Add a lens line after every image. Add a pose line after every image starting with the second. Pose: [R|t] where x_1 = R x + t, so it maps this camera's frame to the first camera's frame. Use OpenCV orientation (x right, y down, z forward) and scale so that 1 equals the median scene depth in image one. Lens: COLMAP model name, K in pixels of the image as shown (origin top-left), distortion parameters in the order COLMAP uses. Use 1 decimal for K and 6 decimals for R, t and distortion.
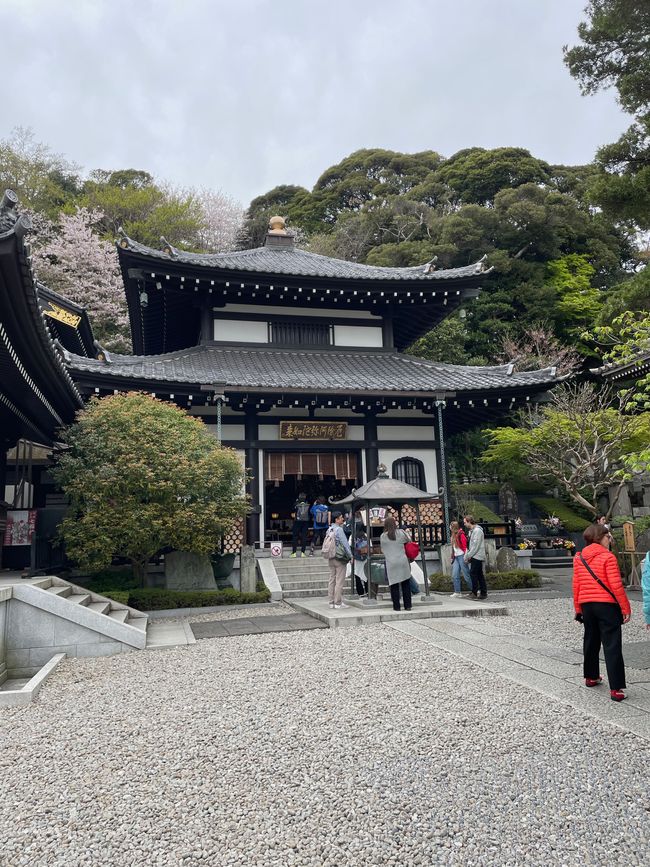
lens RADIAL K [[653.2, 0, 325.0], [0, 653.2, 433.5], [0, 0, 1]] dist [0.066200, -0.084479]
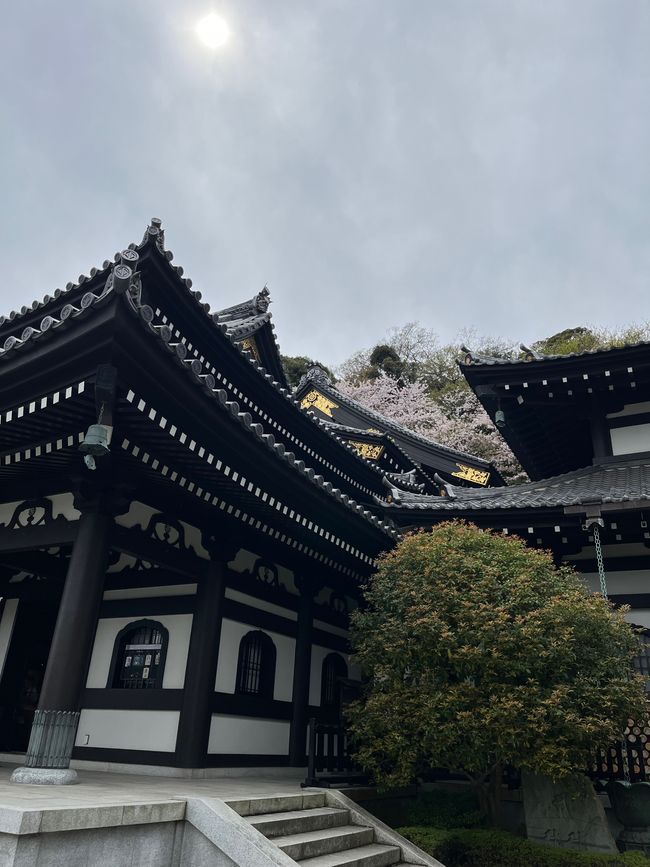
lens RADIAL K [[646.7, 0, 325.4], [0, 646.7, 442.8], [0, 0, 1]] dist [0.111970, -0.149852]
pose [[0.739188, -0.209046, -0.640235, 0.080544], [0.032473, 0.960567, -0.276147, 0.042612], [0.672715, 0.183334, 0.716828, 0.323205]]
